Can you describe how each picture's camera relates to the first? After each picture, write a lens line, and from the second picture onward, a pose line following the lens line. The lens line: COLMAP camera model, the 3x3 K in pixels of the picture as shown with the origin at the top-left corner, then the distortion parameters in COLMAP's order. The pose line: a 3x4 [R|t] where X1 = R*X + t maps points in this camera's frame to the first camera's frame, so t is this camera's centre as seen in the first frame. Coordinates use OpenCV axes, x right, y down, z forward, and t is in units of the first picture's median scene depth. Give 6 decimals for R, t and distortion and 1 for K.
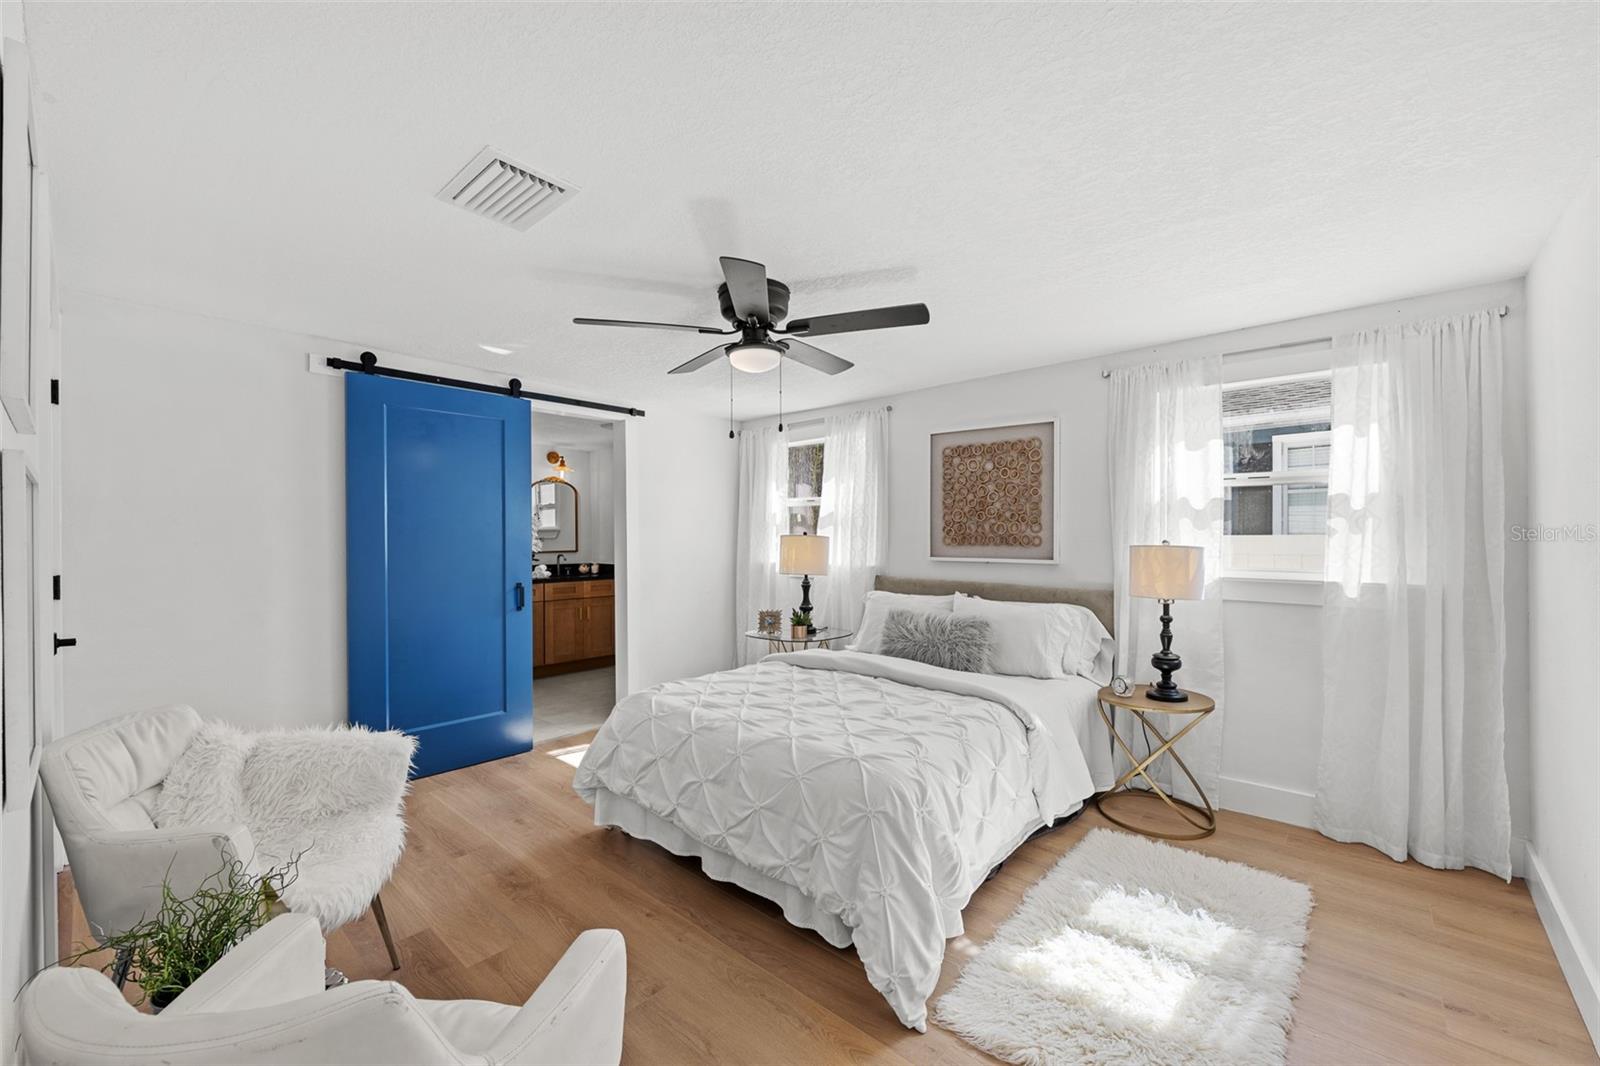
lens RADIAL K [[635.6, 0, 802.5], [0, 635.6, 545.3], [0, 0, 1]] dist [-0.001593, 0.000516]
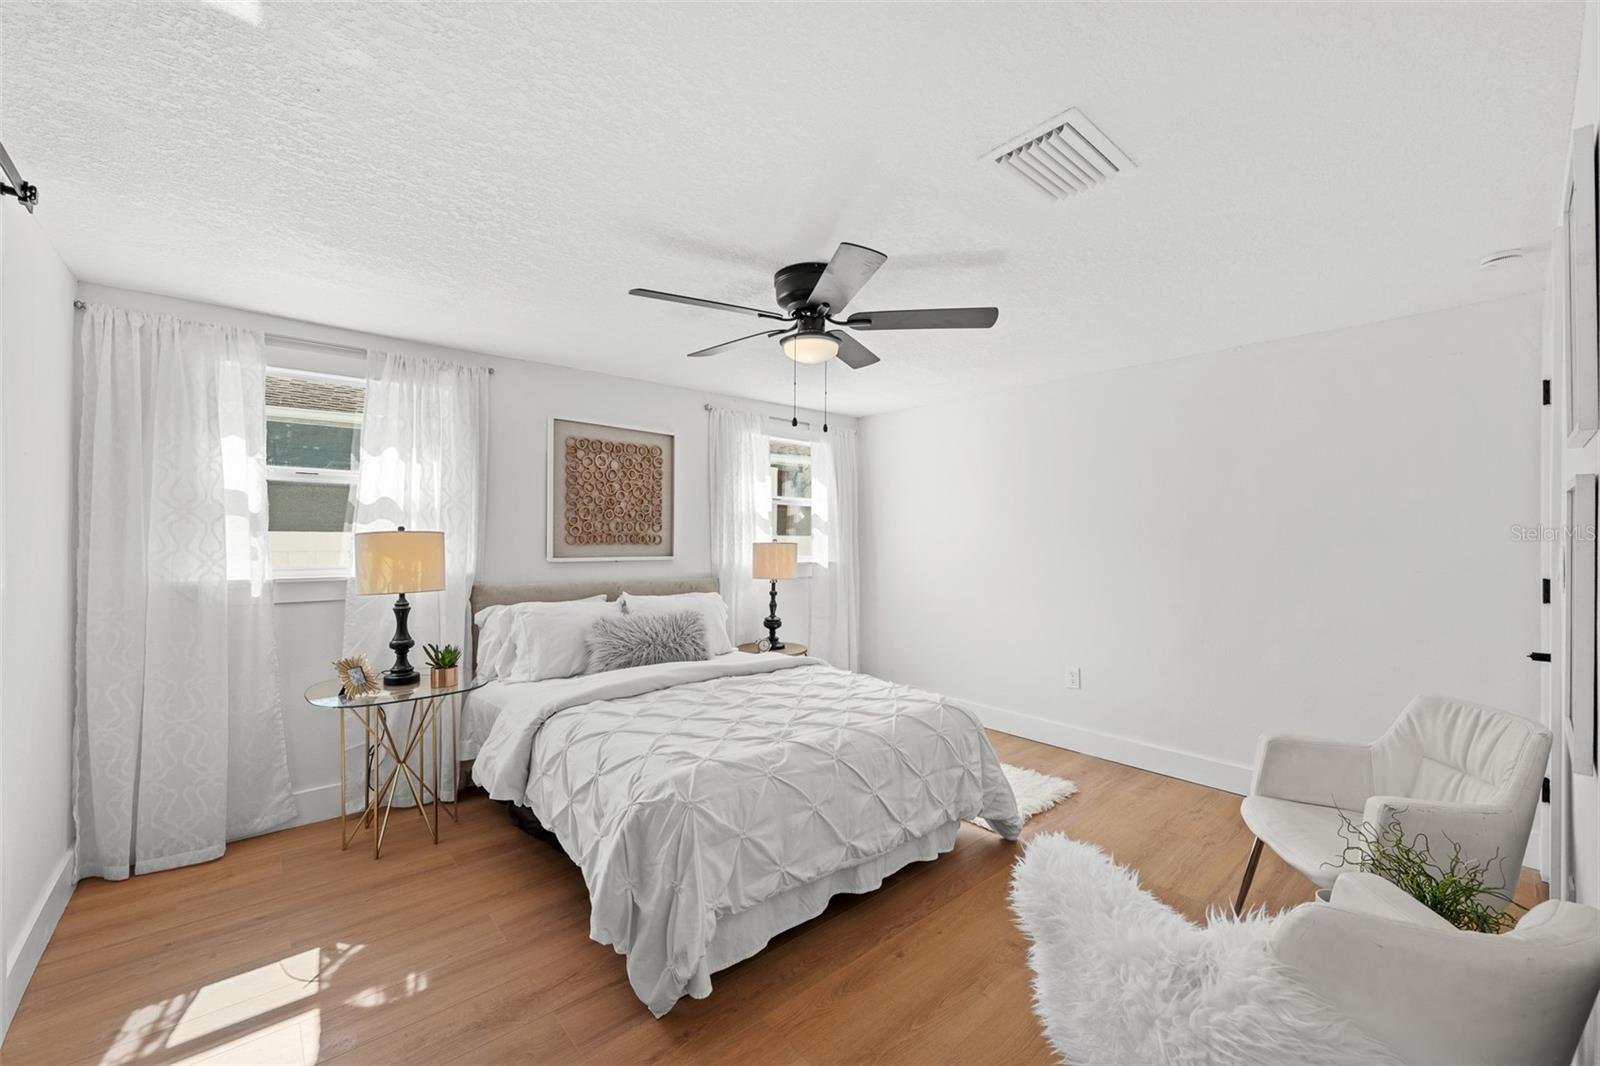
lens RADIAL K [[635.6, 0, 800.1], [0, 635.6, 532.7], [0, 0, 1]] dist [-0.001593, 0.000516]
pose [[0.118525, 0.007703, 0.992921, -0.682804], [0.008985, 0.999921, -0.008830, -0.006612], [-0.992910, 0.009968, 0.118447, 0.606688]]
